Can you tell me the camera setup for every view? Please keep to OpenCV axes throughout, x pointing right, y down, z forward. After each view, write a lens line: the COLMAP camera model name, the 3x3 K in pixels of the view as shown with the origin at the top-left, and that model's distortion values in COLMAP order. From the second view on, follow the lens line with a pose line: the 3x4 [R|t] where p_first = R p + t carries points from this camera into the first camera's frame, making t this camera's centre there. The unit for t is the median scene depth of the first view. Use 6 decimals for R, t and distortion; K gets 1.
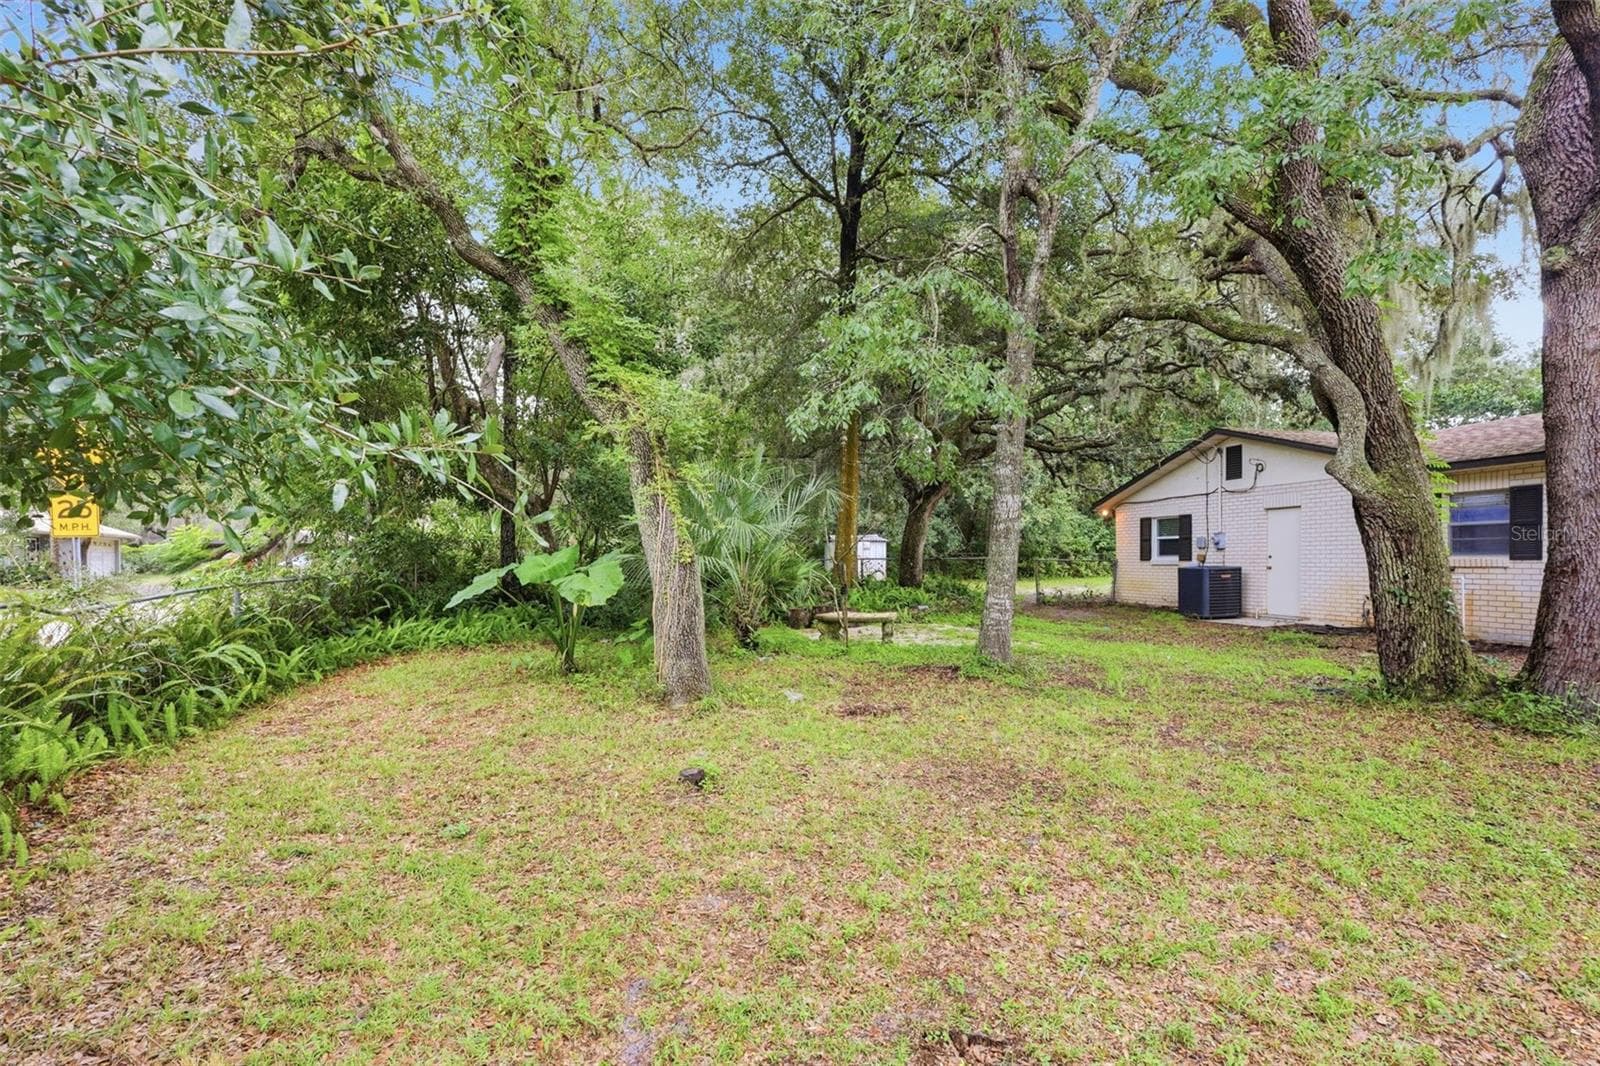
lens RADIAL K [[775.4, 0, 800.0], [0, 775.4, 533.0], [0, 0, 1]] dist [-0.002088, 0.000660]
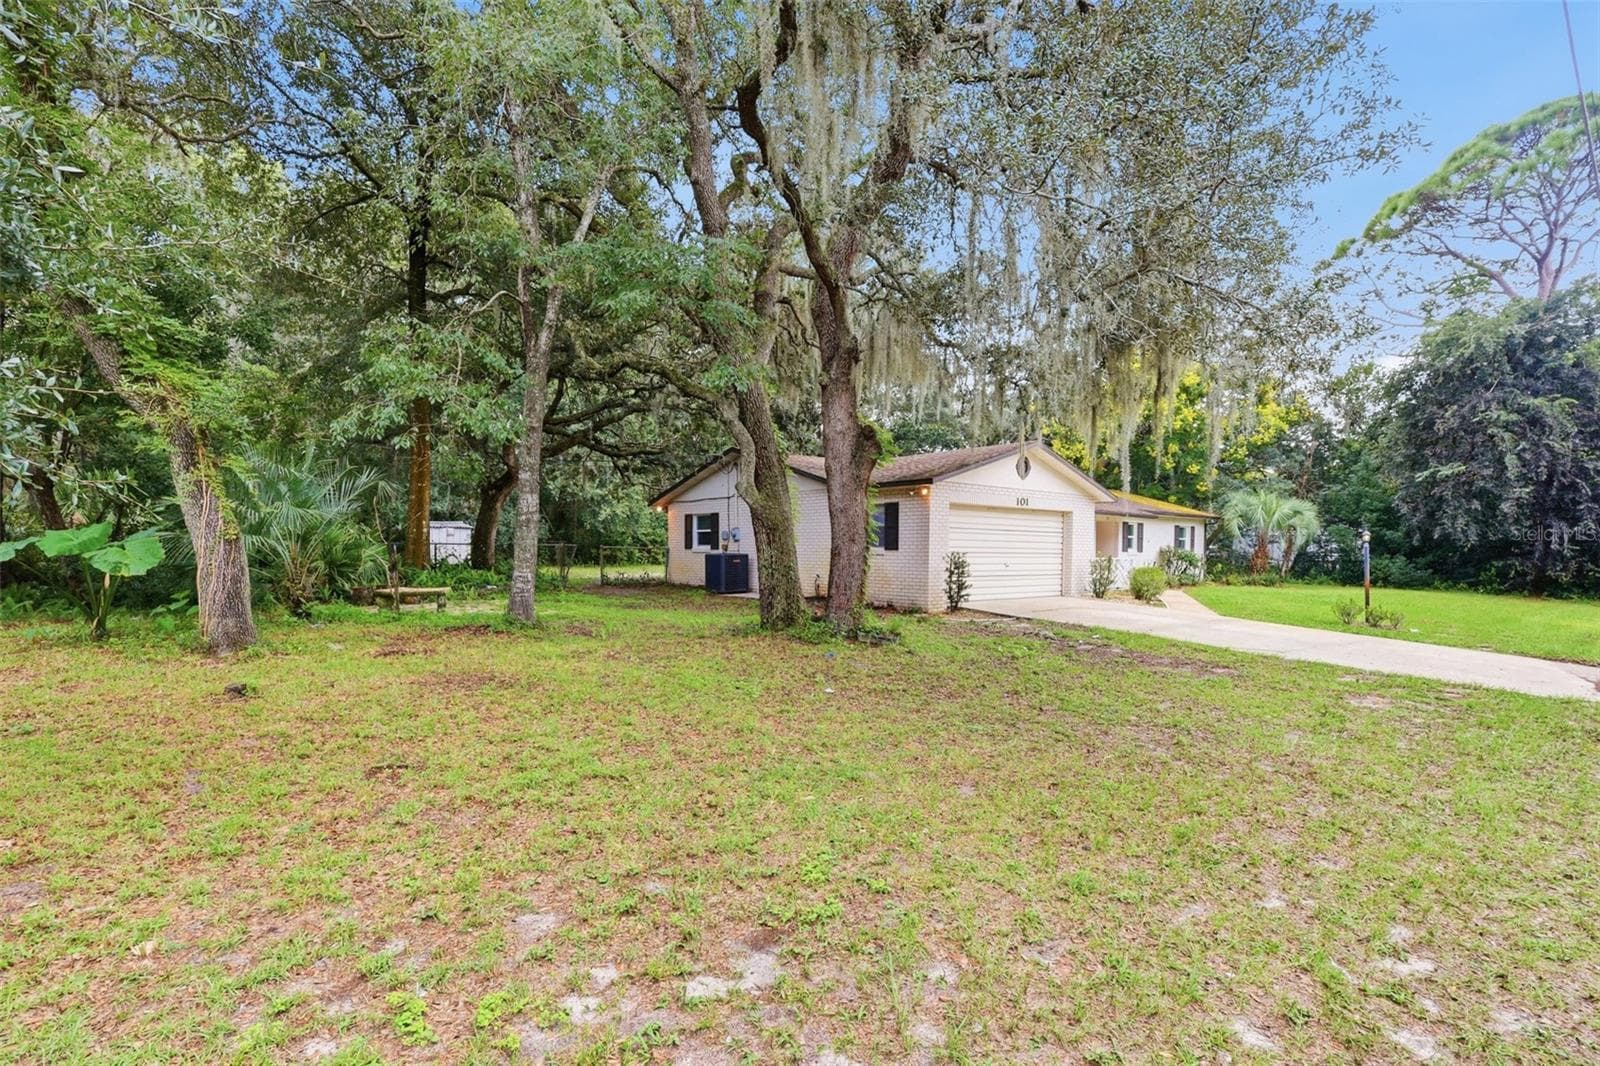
lens RADIAL K [[771.8, 0, 800.0], [0, 771.8, 567.8], [0, 0, 1]] dist [-0.003409, -0.000360]
pose [[0.884745, 0.003067, 0.466064, 0.060274], [-0.029742, 0.998312, 0.049890, -0.002576], [-0.465125, -0.058001, 0.883343, -0.367070]]
